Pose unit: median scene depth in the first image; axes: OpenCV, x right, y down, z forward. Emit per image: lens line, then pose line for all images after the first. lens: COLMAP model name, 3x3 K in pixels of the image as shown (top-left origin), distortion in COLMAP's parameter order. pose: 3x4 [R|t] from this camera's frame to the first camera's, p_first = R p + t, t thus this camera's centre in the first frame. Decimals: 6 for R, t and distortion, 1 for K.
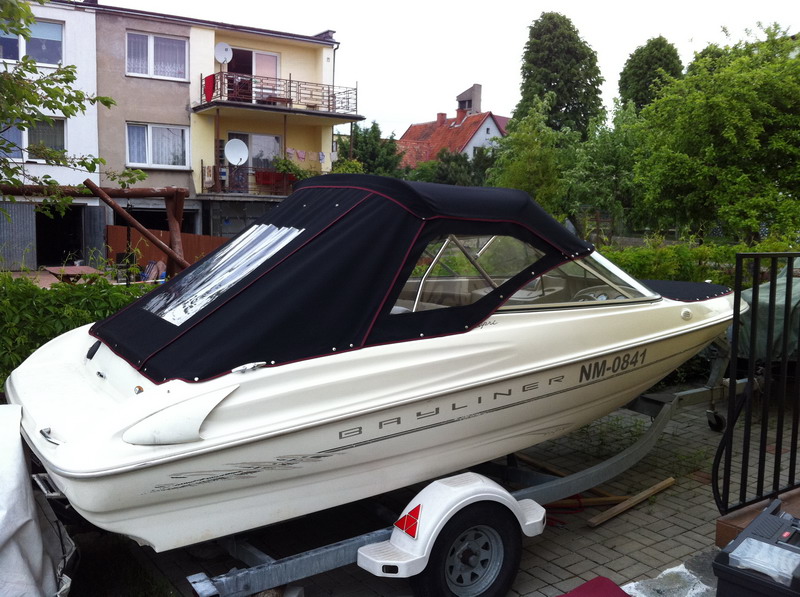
lens RADIAL K [[727.9, 0, 397.5], [0, 727.9, 298.5], [0, 0, 1]] dist [-0.072972, 0.000000]
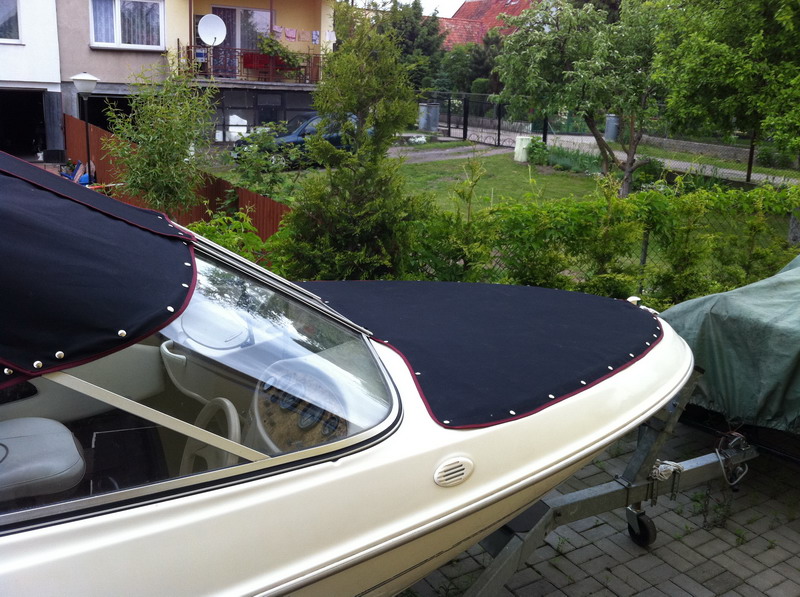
lens RADIAL K [[727.9, 0, 398.7], [0, 727.9, 303.4], [0, 0, 1]] dist [-0.072972, 0.000000]
pose [[0.996104, 0.043971, -0.076448, 0.097575], [-0.031014, 0.986123, 0.163095, -0.033229], [0.082558, -0.160088, 0.983644, 0.150504]]
